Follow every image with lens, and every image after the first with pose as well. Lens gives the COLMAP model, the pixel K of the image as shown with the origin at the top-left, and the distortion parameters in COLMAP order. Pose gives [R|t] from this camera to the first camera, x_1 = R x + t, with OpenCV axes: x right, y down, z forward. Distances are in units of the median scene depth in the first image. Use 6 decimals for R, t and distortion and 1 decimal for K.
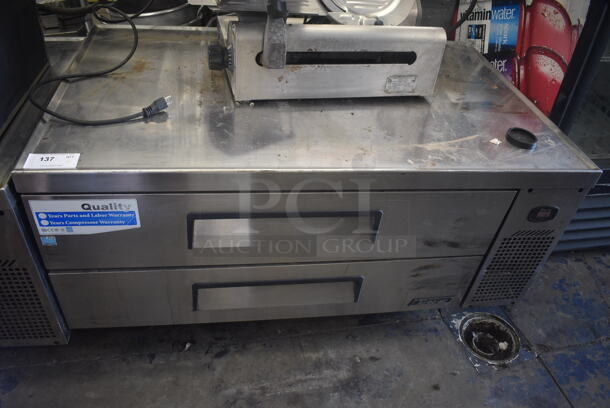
lens RADIAL K [[471.0, 0, 305.3], [0, 471.0, 204.6], [0, 0, 1]] dist [-0.094562, 0.004592]
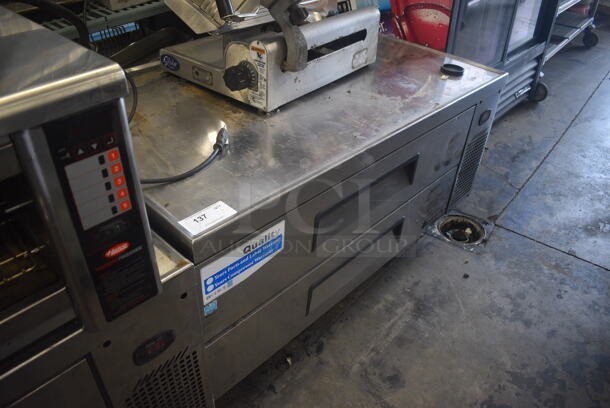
lens RADIAL K [[471.0, 0, 306.2], [0, 471.0, 202.5], [0, 0, 1]] dist [-0.094562, 0.004592]
pose [[0.787605, -0.409931, 0.460037, -0.585953], [0.415250, 0.904708, 0.095241, -0.093431], [-0.455242, 0.116018, 0.882777, 0.053118]]
